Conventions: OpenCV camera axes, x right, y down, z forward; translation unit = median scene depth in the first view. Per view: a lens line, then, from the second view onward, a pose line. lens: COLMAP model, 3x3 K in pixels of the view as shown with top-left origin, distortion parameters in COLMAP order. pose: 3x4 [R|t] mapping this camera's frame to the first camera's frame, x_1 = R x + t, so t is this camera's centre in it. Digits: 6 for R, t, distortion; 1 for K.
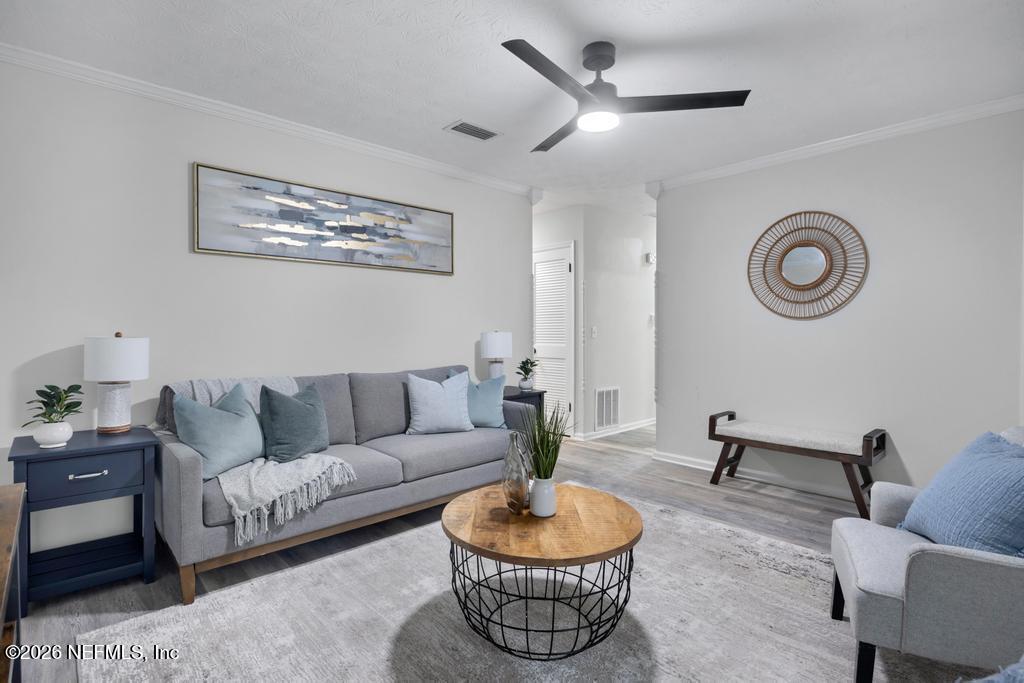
lens RADIAL K [[509.2, 0, 508.1], [0, 509.2, 340.7], [0, 0, 1]] dist [-0.013966, -0.000501]
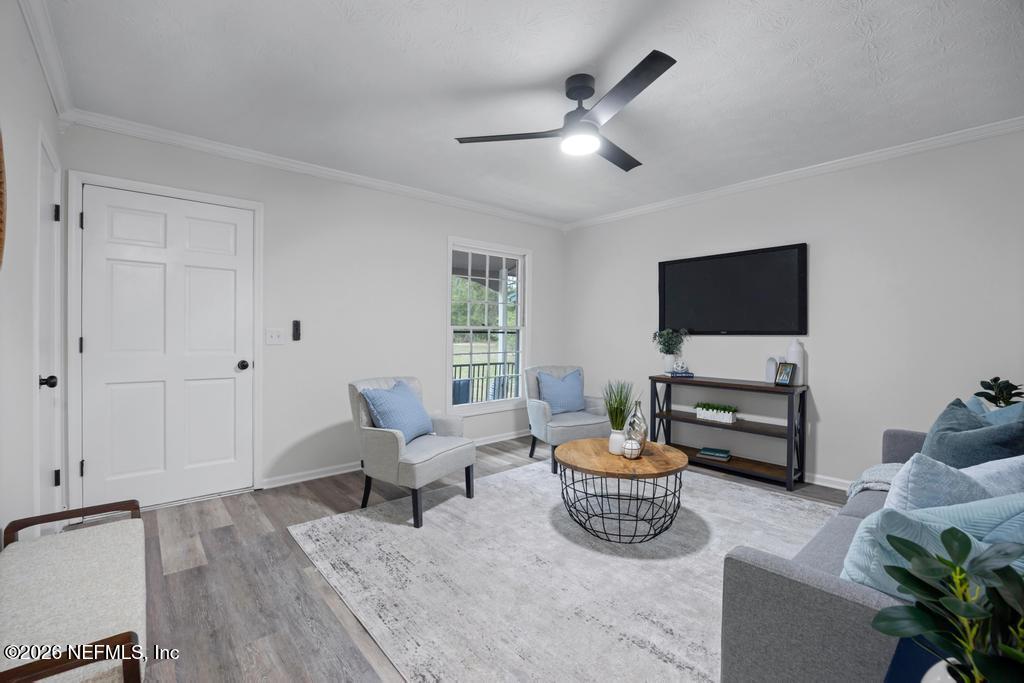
lens RADIAL K [[447.8, 0, 508.4], [0, 447.8, 337.9], [0, 0, 1]] dist [-0.003031, -0.000182]
pose [[-0.999944, 0.005109, 0.009272, 0.214420], [0.005384, 0.999541, 0.029796, -0.020276], [-0.009115, 0.029844, -0.999513, 1.357267]]
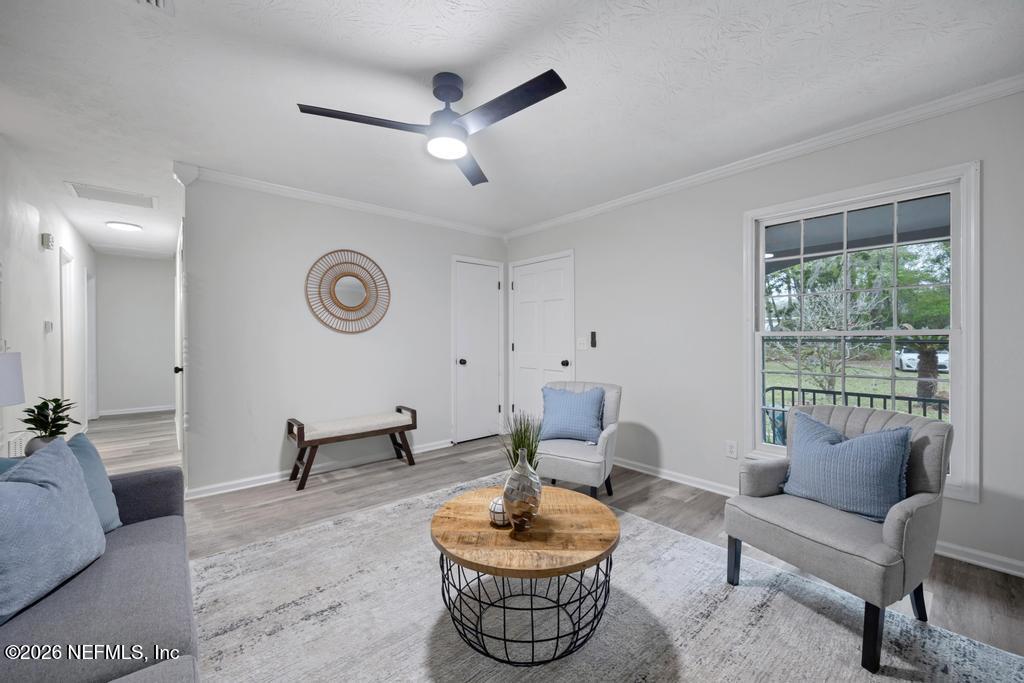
lens RADIAL K [[409.6, 0, 505.6], [0, 409.6, 340.6], [0, 0, 1]] dist [-0.000789, -0.000298]
pose [[0.024783, -0.005857, 0.999676, -0.465712], [0.027908, 0.999597, 0.005164, -0.019202], [-0.999303, 0.027771, 0.024937, 0.599882]]
